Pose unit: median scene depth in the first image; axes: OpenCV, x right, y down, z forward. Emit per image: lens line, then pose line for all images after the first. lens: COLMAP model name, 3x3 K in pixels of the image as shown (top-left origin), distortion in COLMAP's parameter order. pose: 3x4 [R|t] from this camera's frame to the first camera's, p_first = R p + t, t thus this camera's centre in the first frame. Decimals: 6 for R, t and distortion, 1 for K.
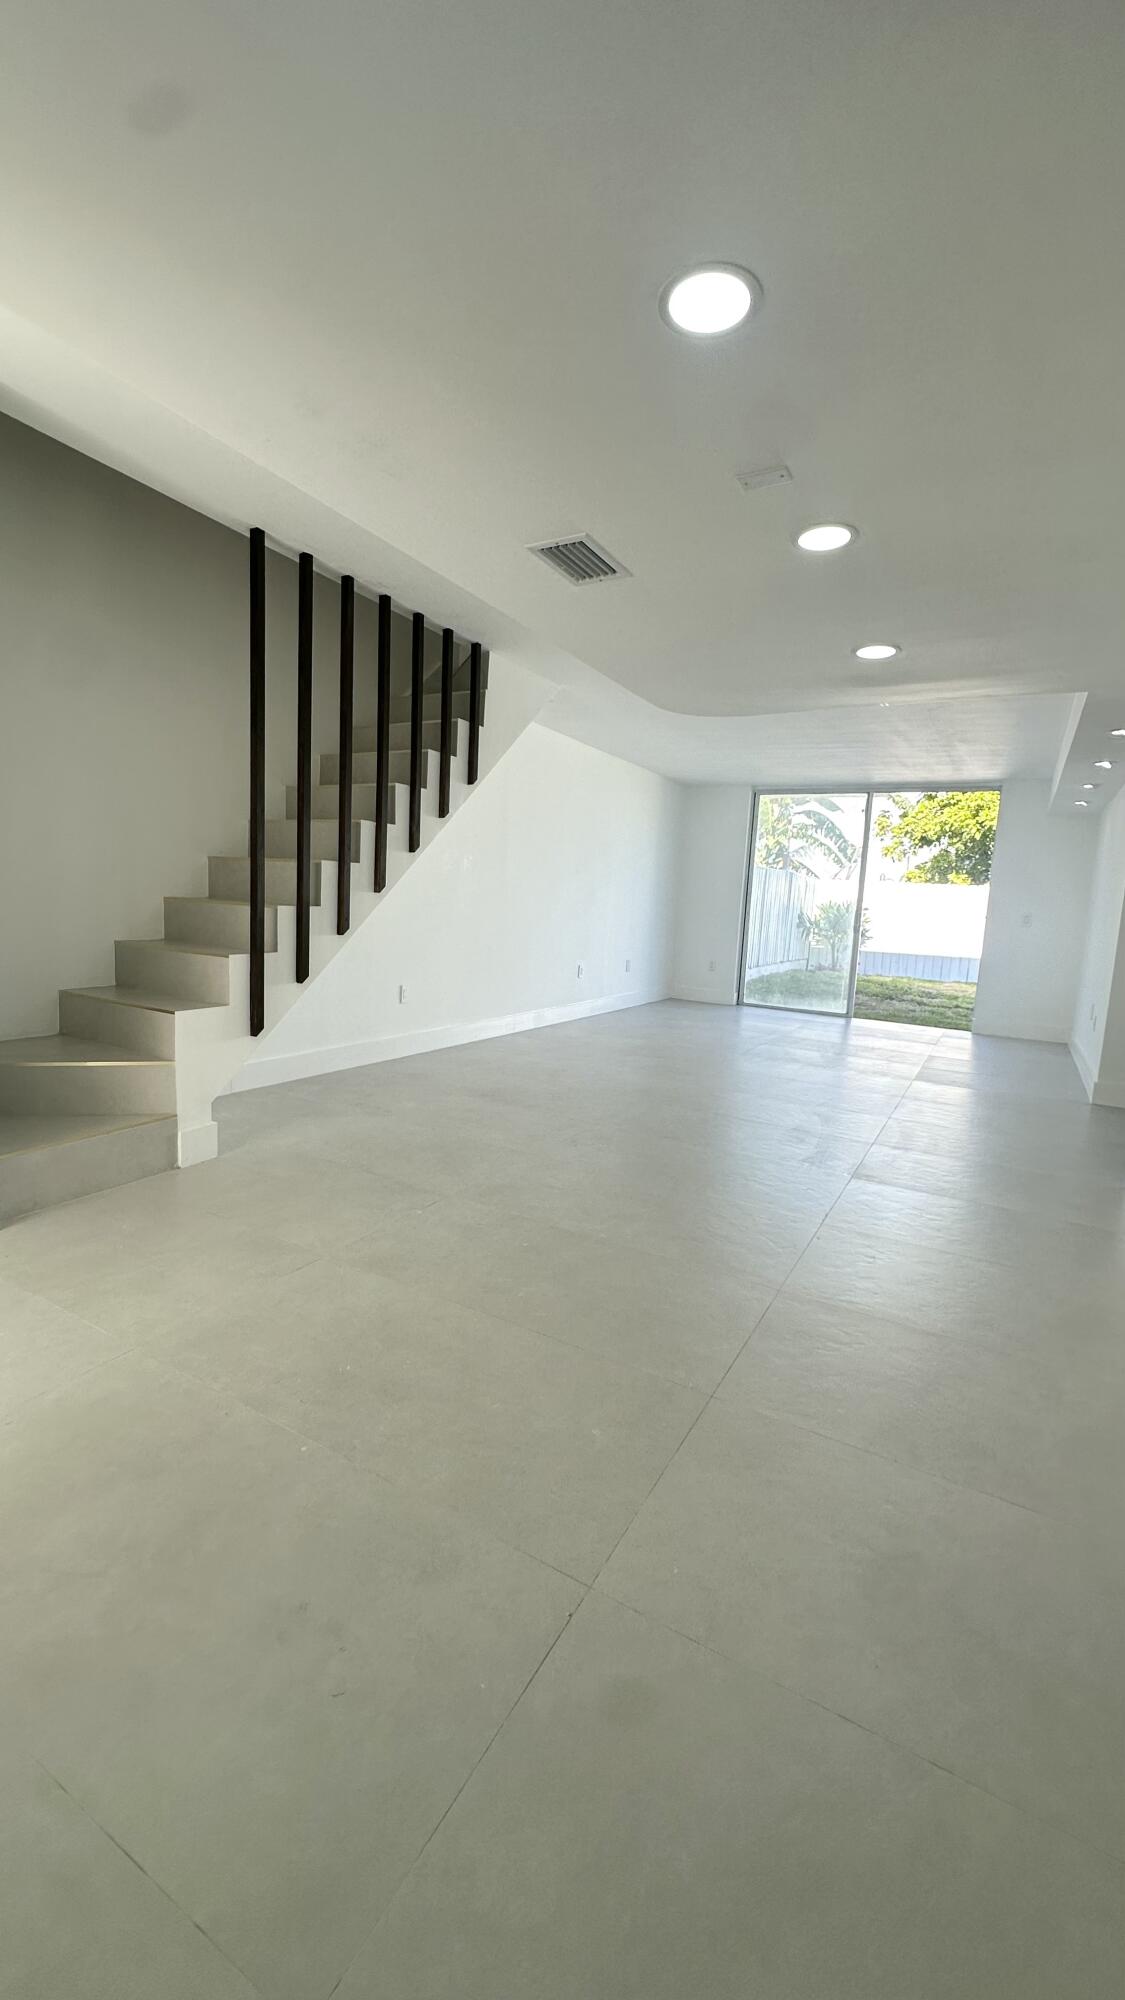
lens RADIAL K [[799.2, 0, 562.5], [0, 799.2, 1000.0], [0, 0, 1]] dist [0.000280, -0.000003]
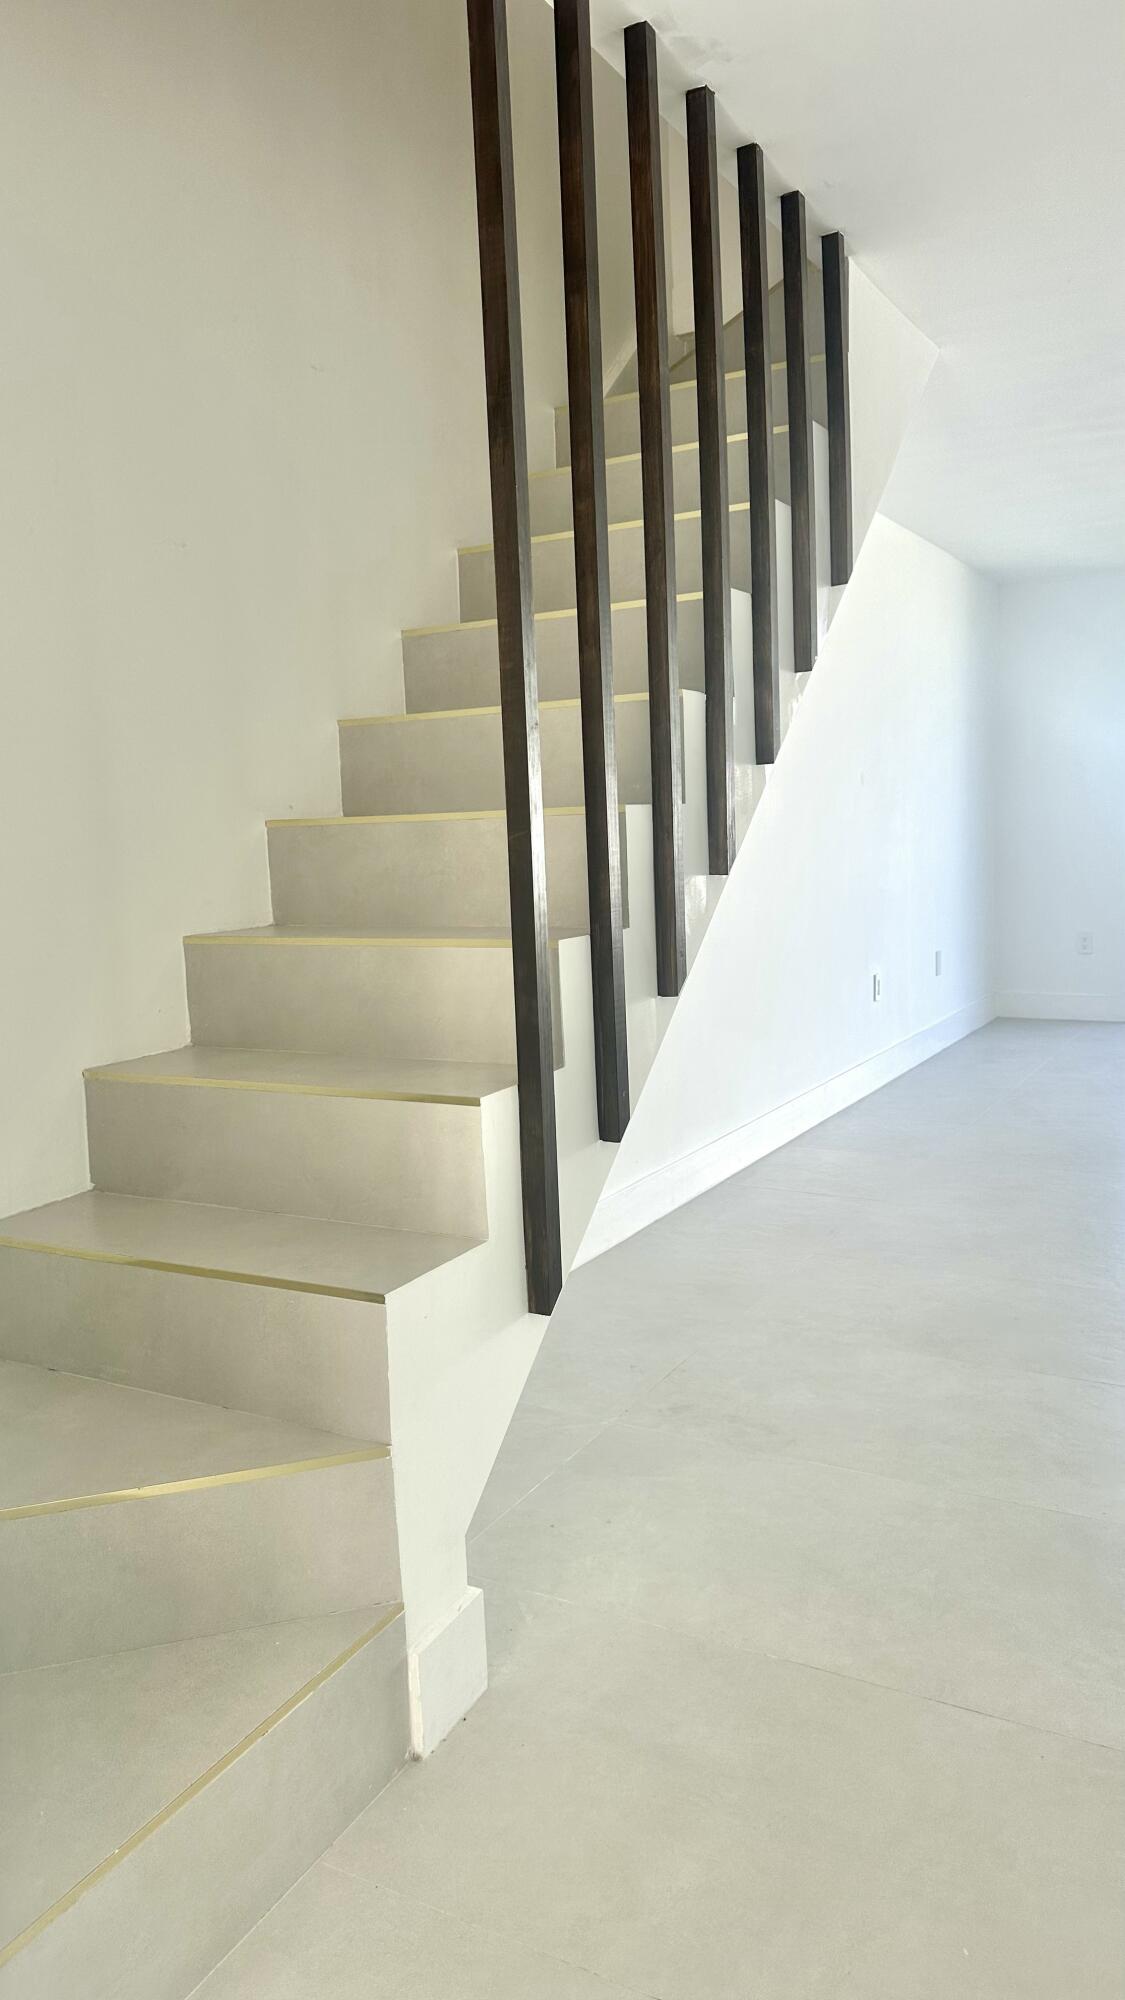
lens RADIAL K [[1357.3, 0, 562.5], [0, 1357.3, 1000.0], [0, 0, 1]] dist [-0.000775, -0.001508]
pose [[0.995522, -0.094530, -0.001022, -0.146325], [0.094518, 0.995490, -0.008094, -0.034768], [0.001783, 0.007961, 0.999967, 0.163410]]
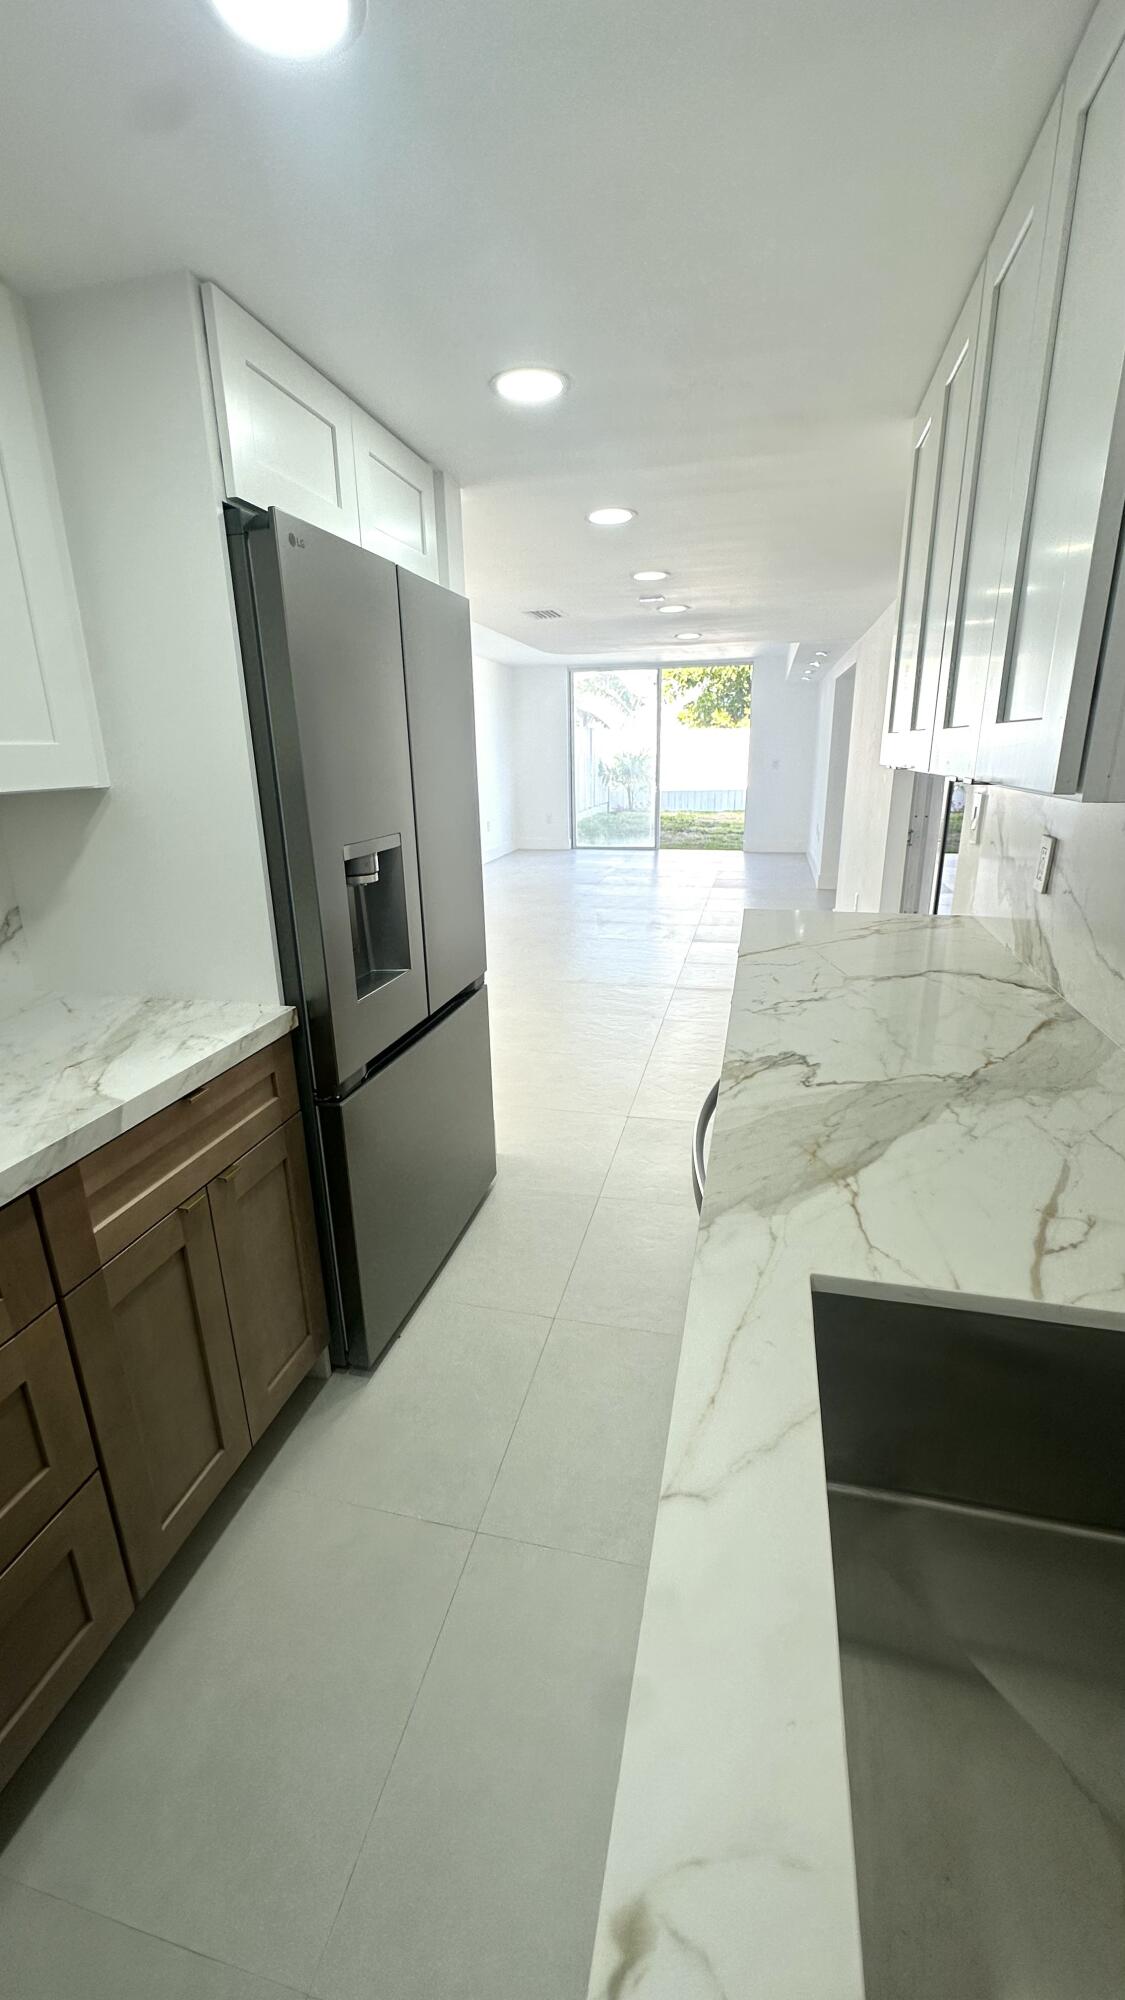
lens RADIAL K [[799.2, 0, 562.5], [0, 799.2, 1000.0], [0, 0, 1]] dist [0.000280, -0.000003]
pose [[0.959933, -0.149181, 0.237219, -0.130102], [0.103462, 0.975386, 0.194725, -0.008094], [-0.260430, -0.162380, 0.951740, -0.230075]]
